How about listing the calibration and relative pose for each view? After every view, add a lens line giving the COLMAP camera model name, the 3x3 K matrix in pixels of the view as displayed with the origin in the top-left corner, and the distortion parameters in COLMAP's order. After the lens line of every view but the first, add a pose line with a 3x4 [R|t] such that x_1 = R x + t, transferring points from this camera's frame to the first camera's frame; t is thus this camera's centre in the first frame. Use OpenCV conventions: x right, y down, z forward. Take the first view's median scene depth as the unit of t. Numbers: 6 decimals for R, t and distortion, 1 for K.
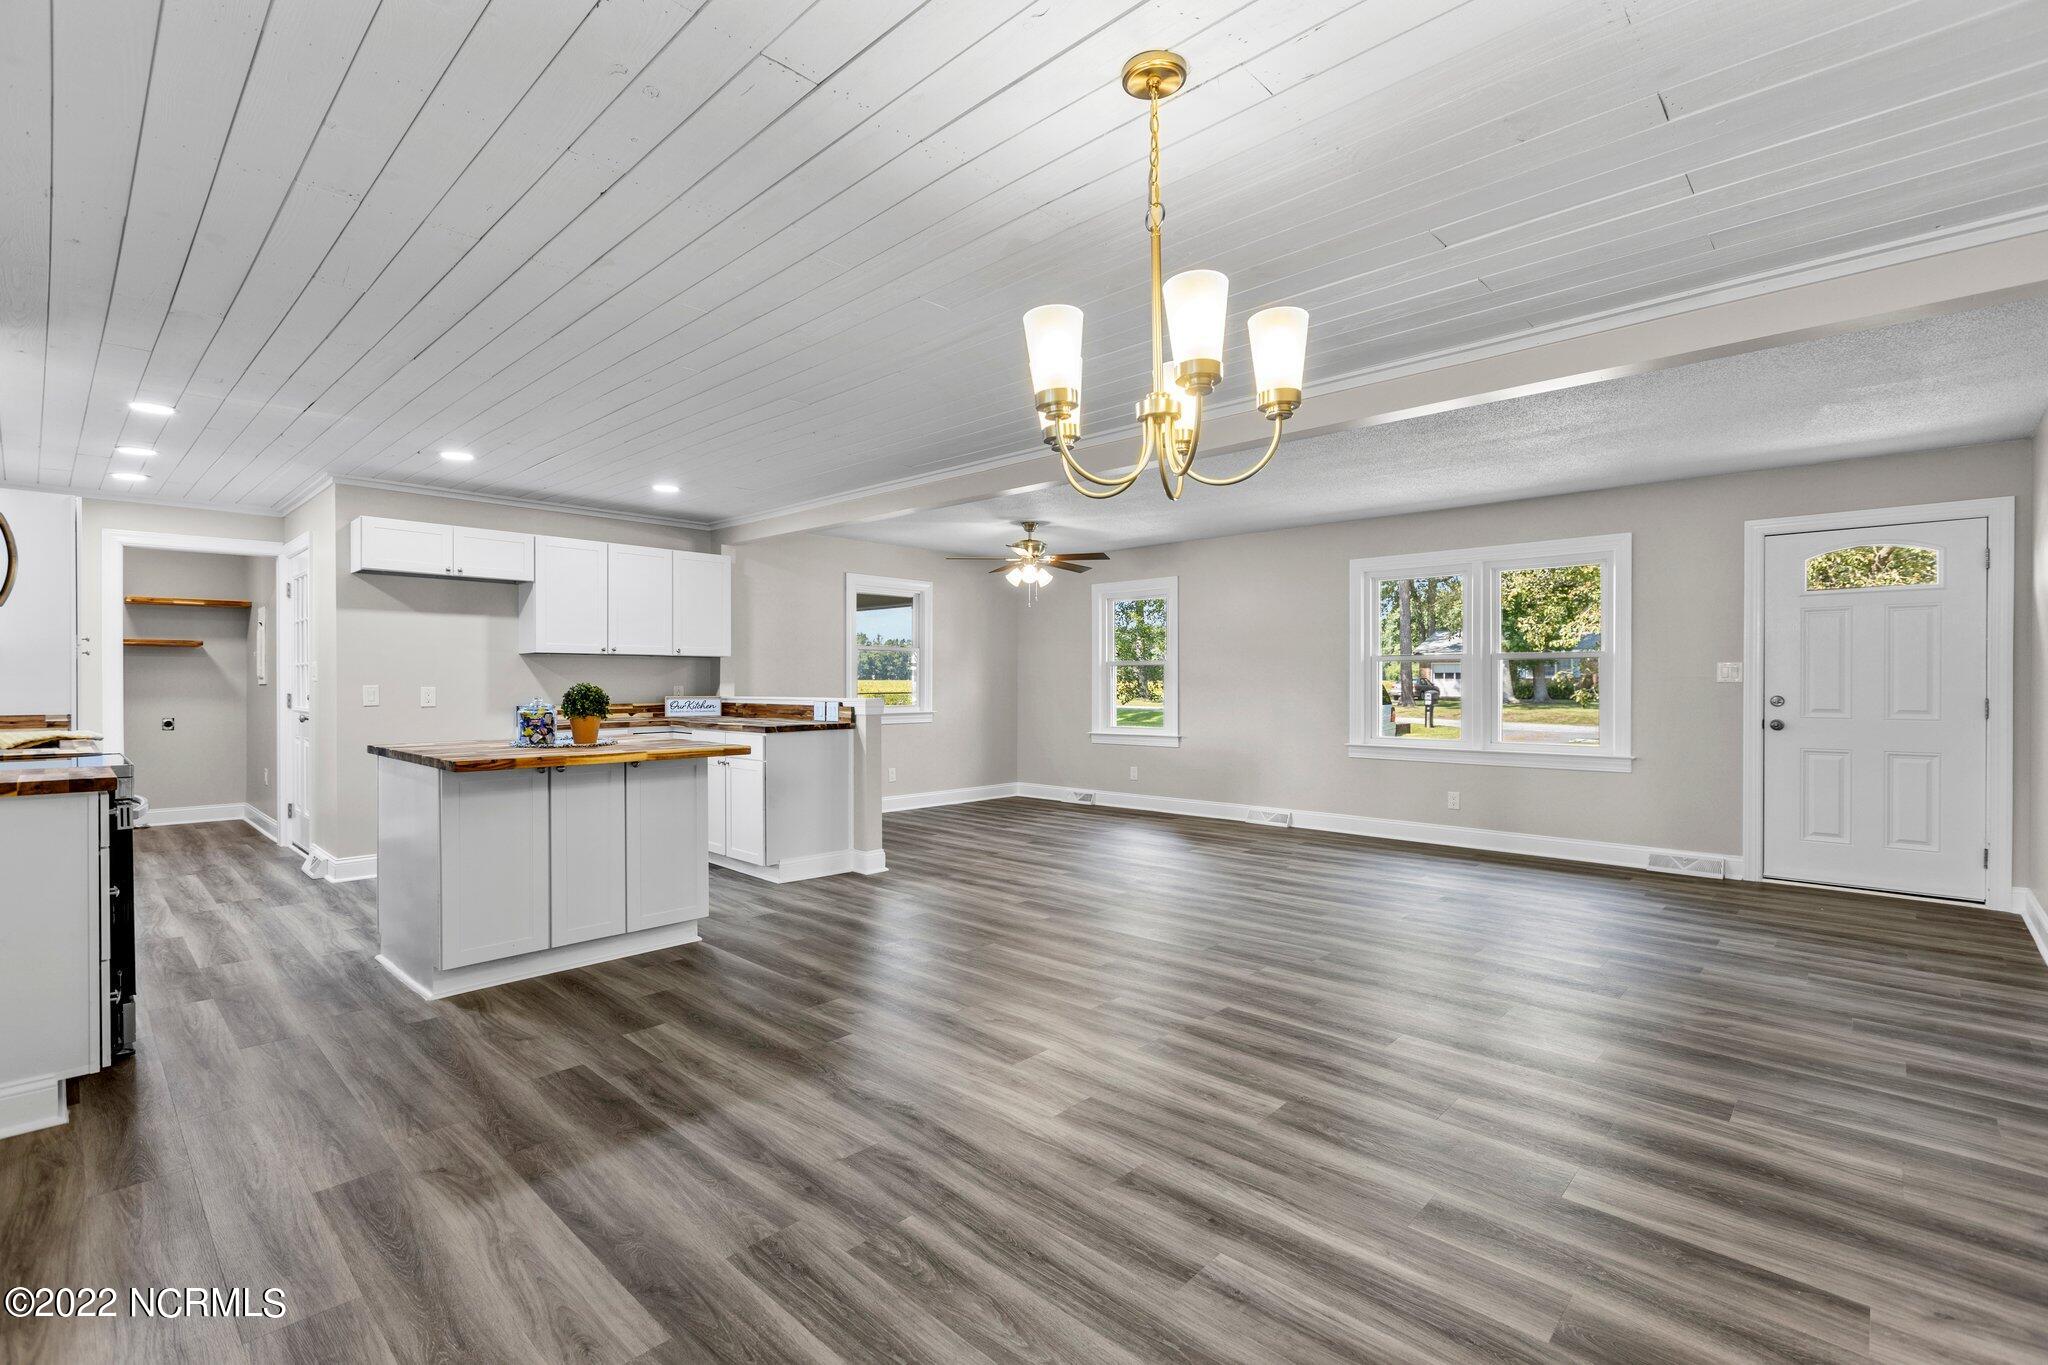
lens RADIAL K [[922.7, 0, 1019.1], [0, 922.7, 676.7], [0, 0, 1]] dist [0.003878, -0.001163]
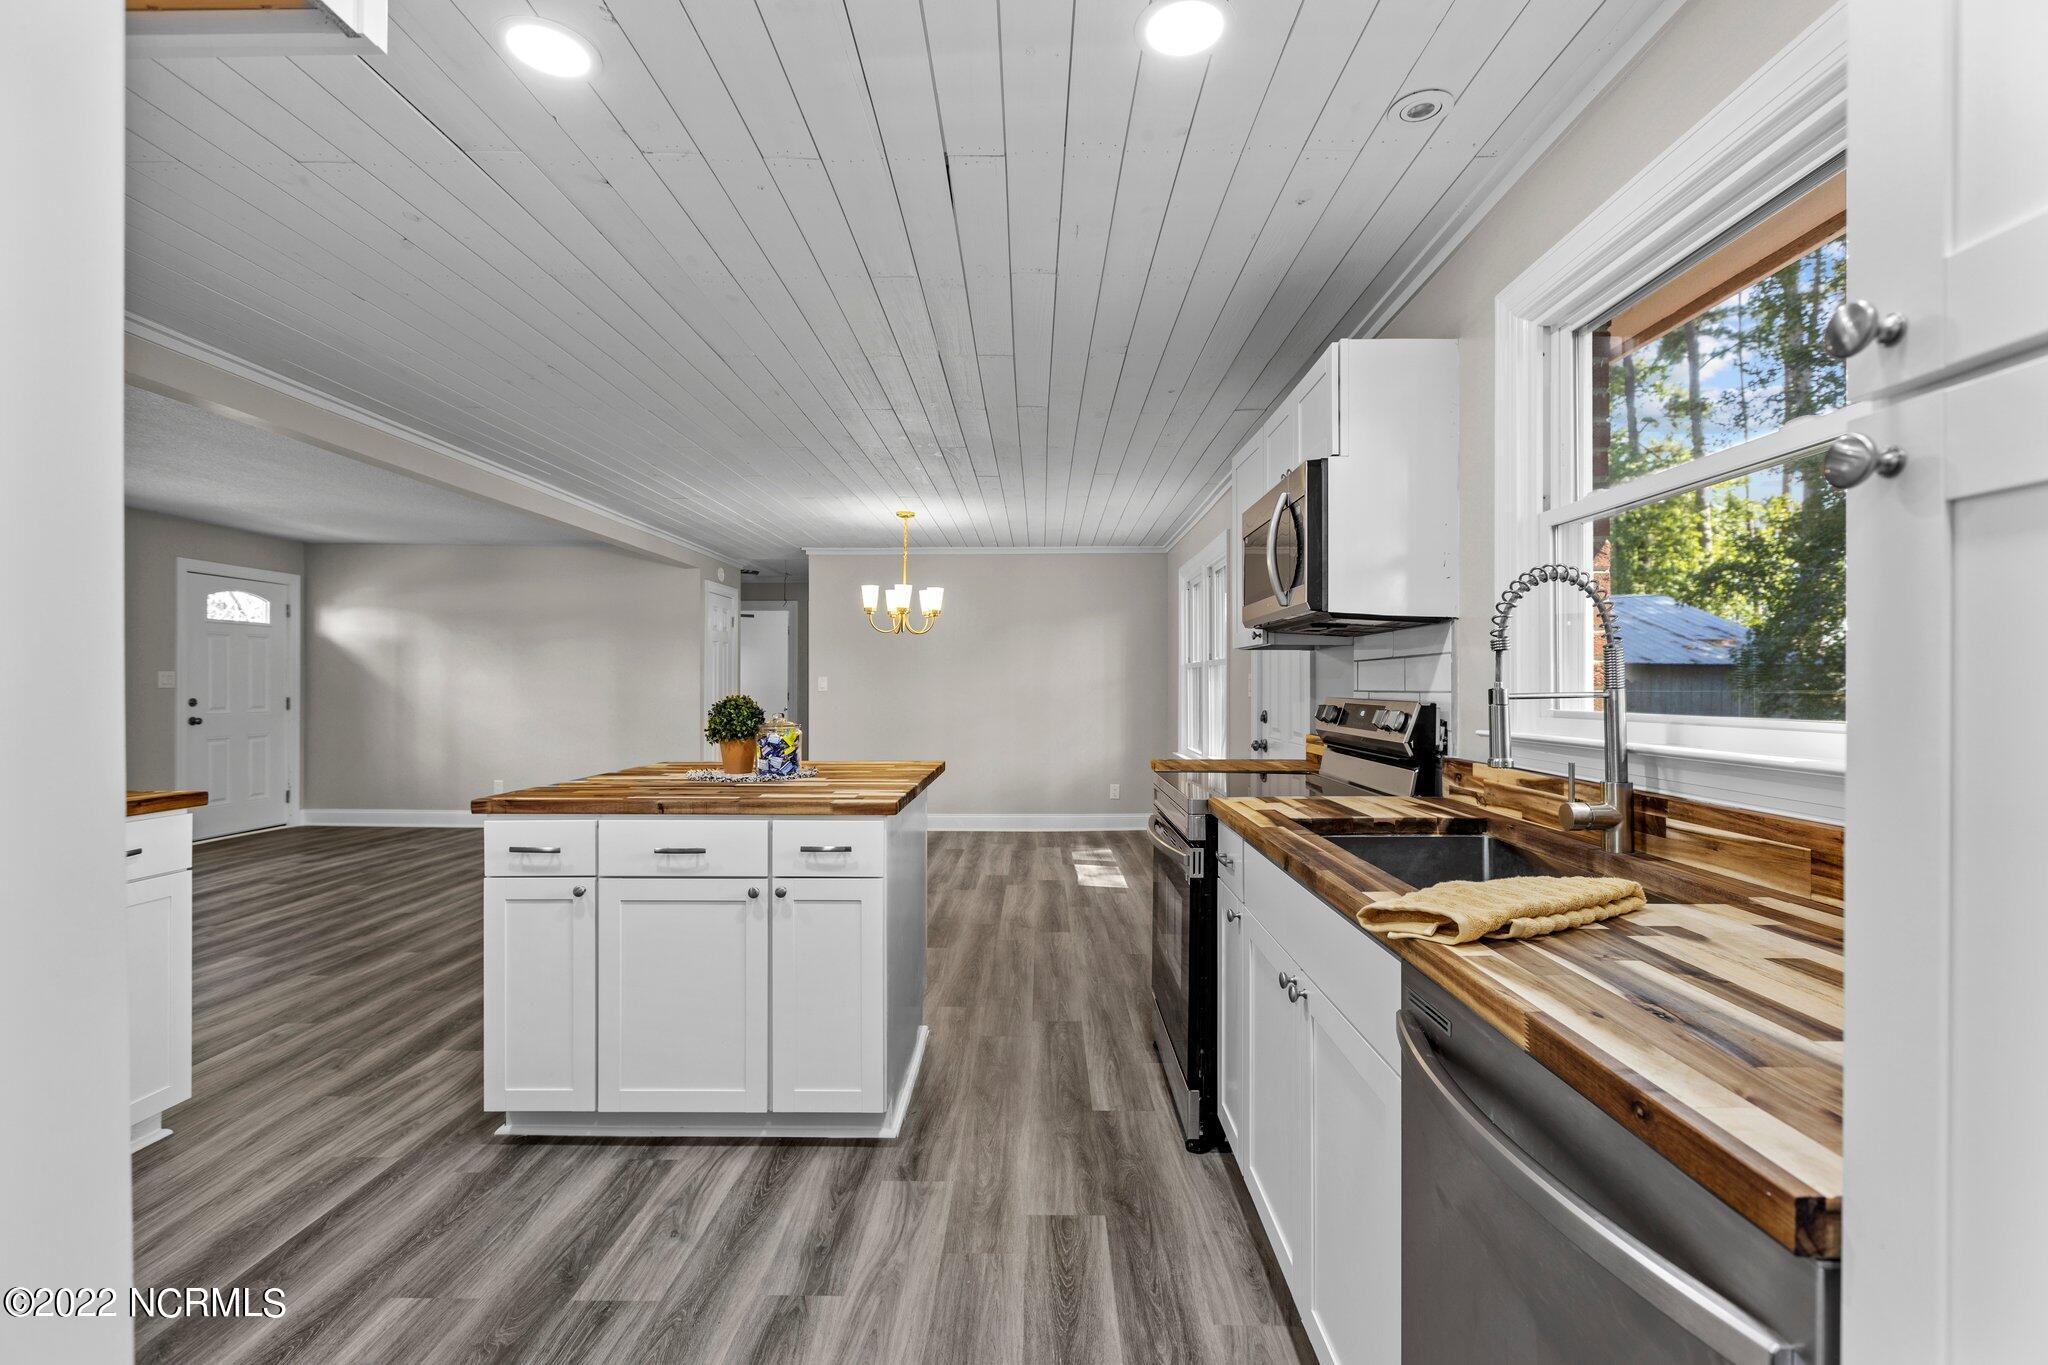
lens RADIAL K [[922.7, 0, 1040.2], [0, 922.7, 679.7], [0, 0, 1]] dist [0.003878, -0.001163]
pose [[-0.690979, 0.001537, 0.722873, -1.678448], [-0.004681, 0.999967, -0.006600, -0.006526], [-0.722859, -0.007945, -0.690950, 1.880402]]
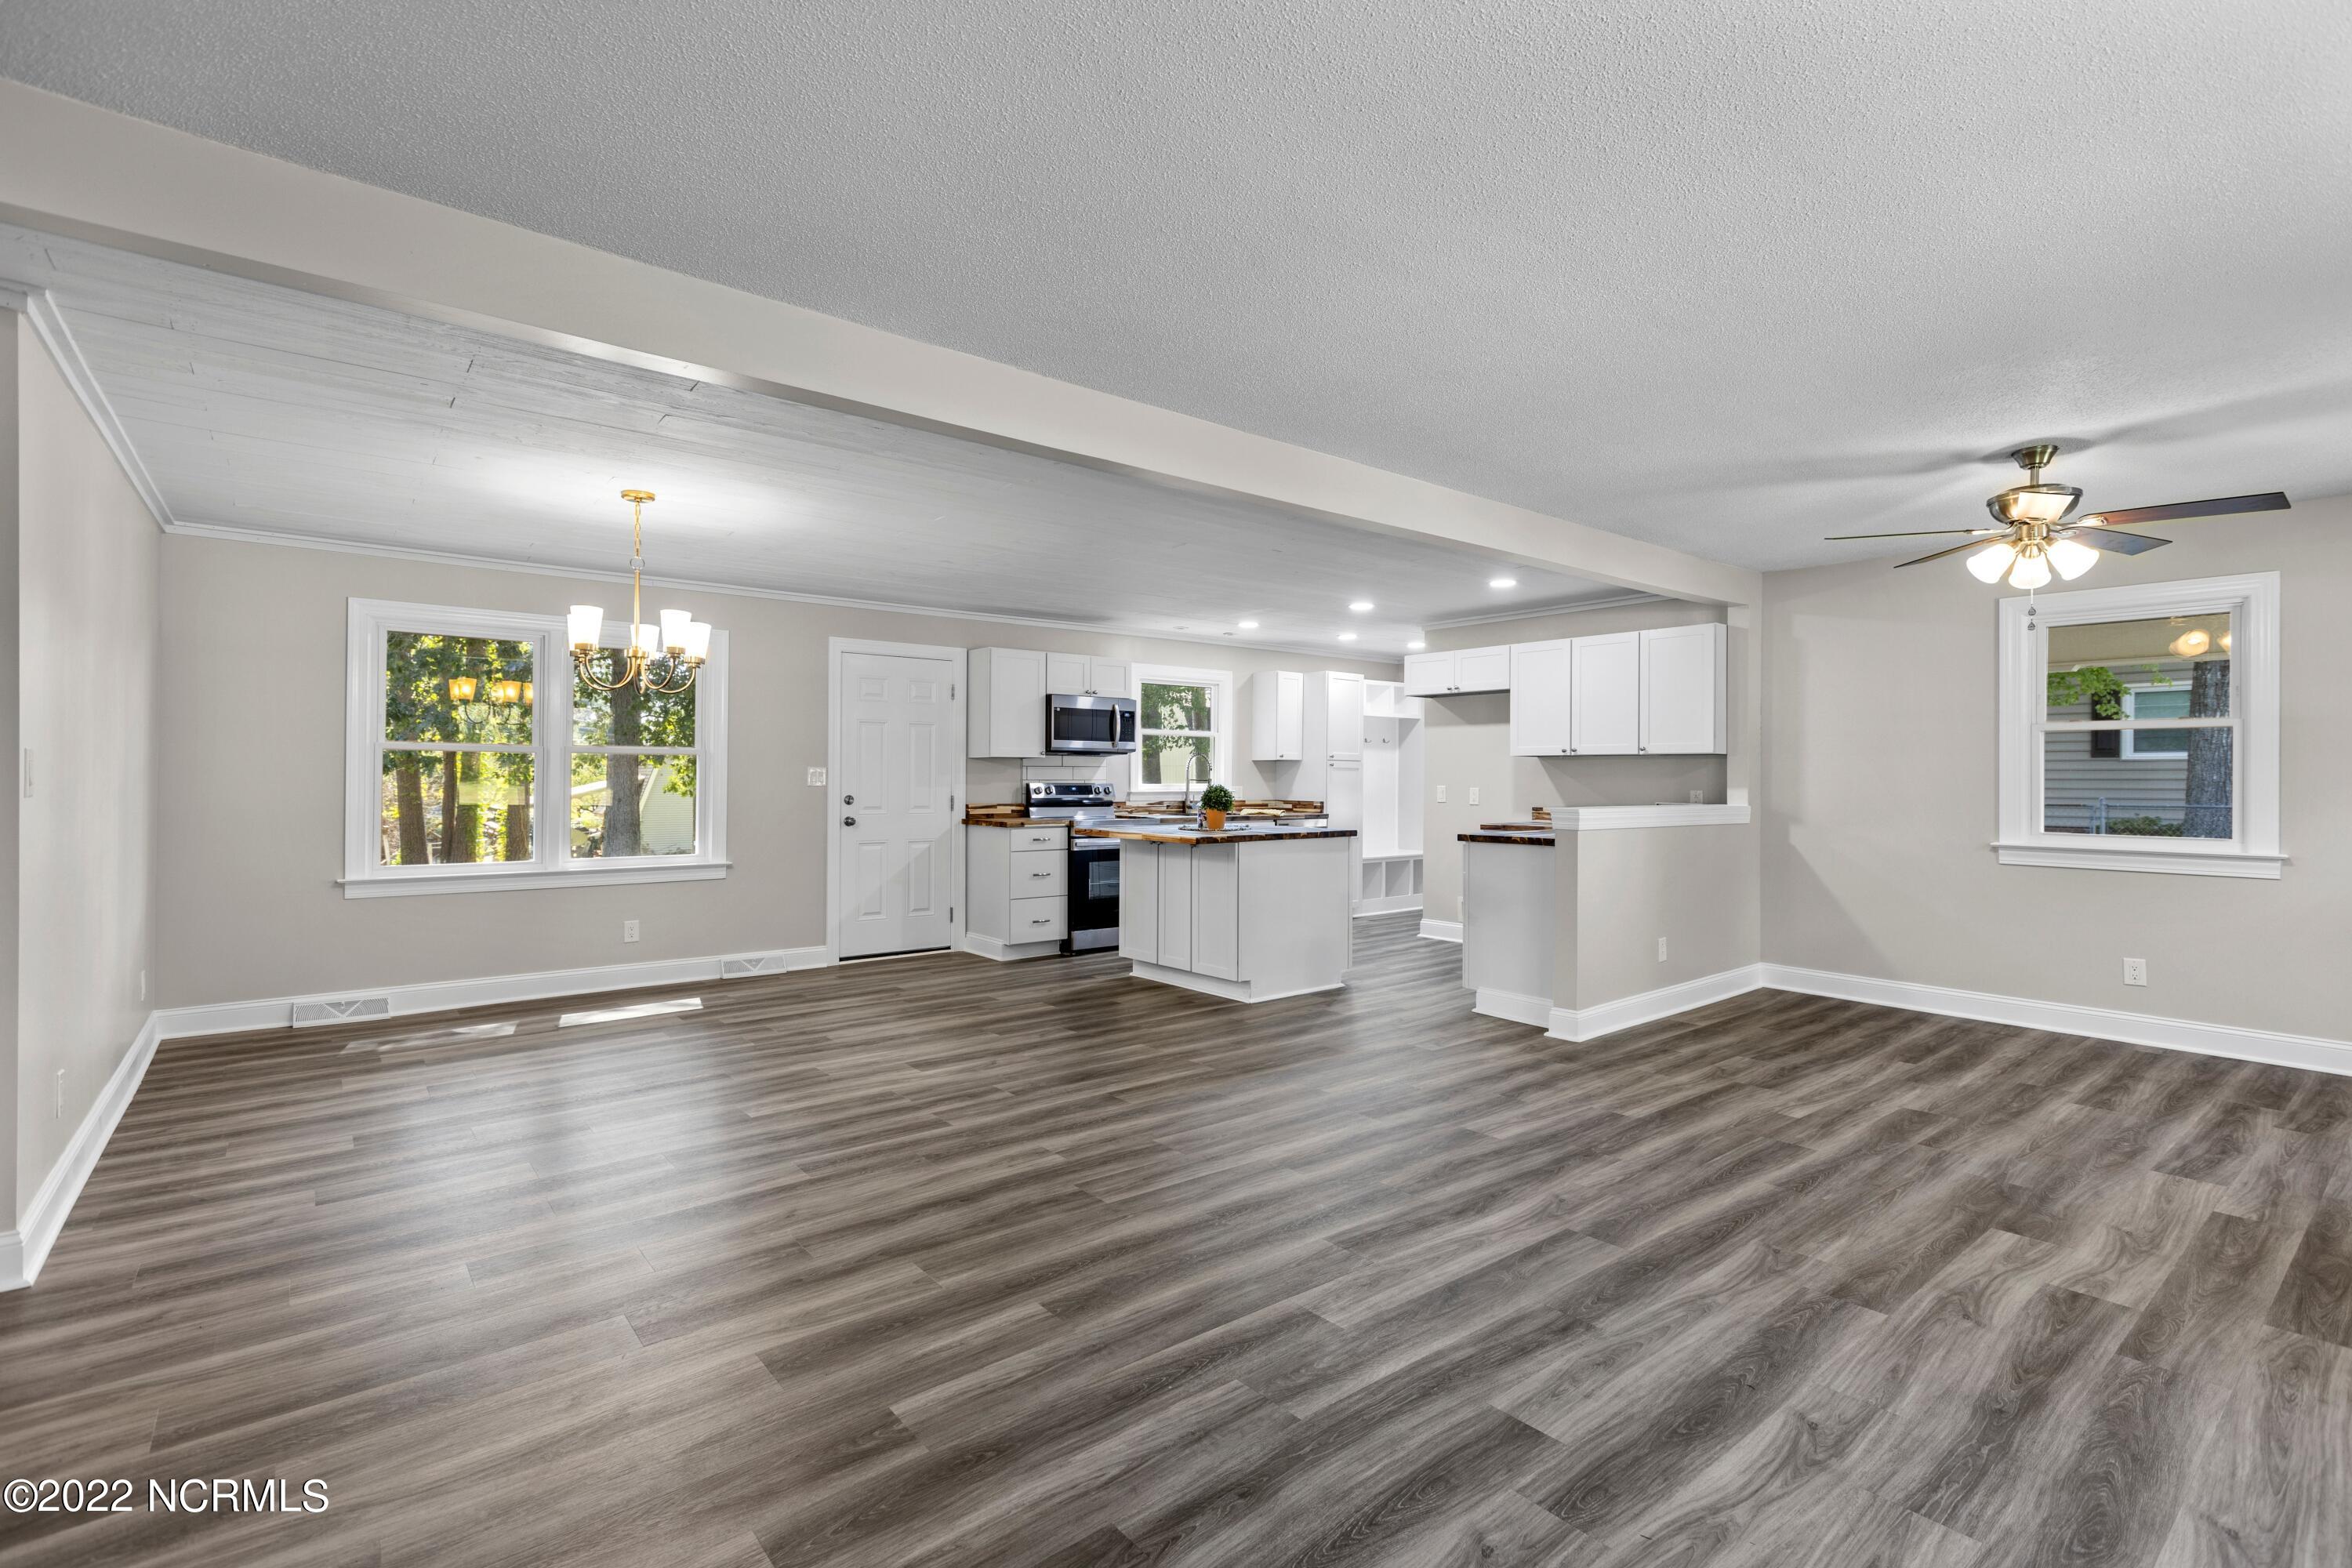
lens RADIAL K [[1059.7, 0, 1180.2], [0, 1059.7, 776.3], [0, 0, 1]] dist [0.003878, -0.001163]
pose [[-0.128094, -0.000968, -0.991762, 1.486714], [0.002819, 0.999995, -0.001340, -0.004513], [0.991758, -0.002968, -0.128091, 1.586499]]
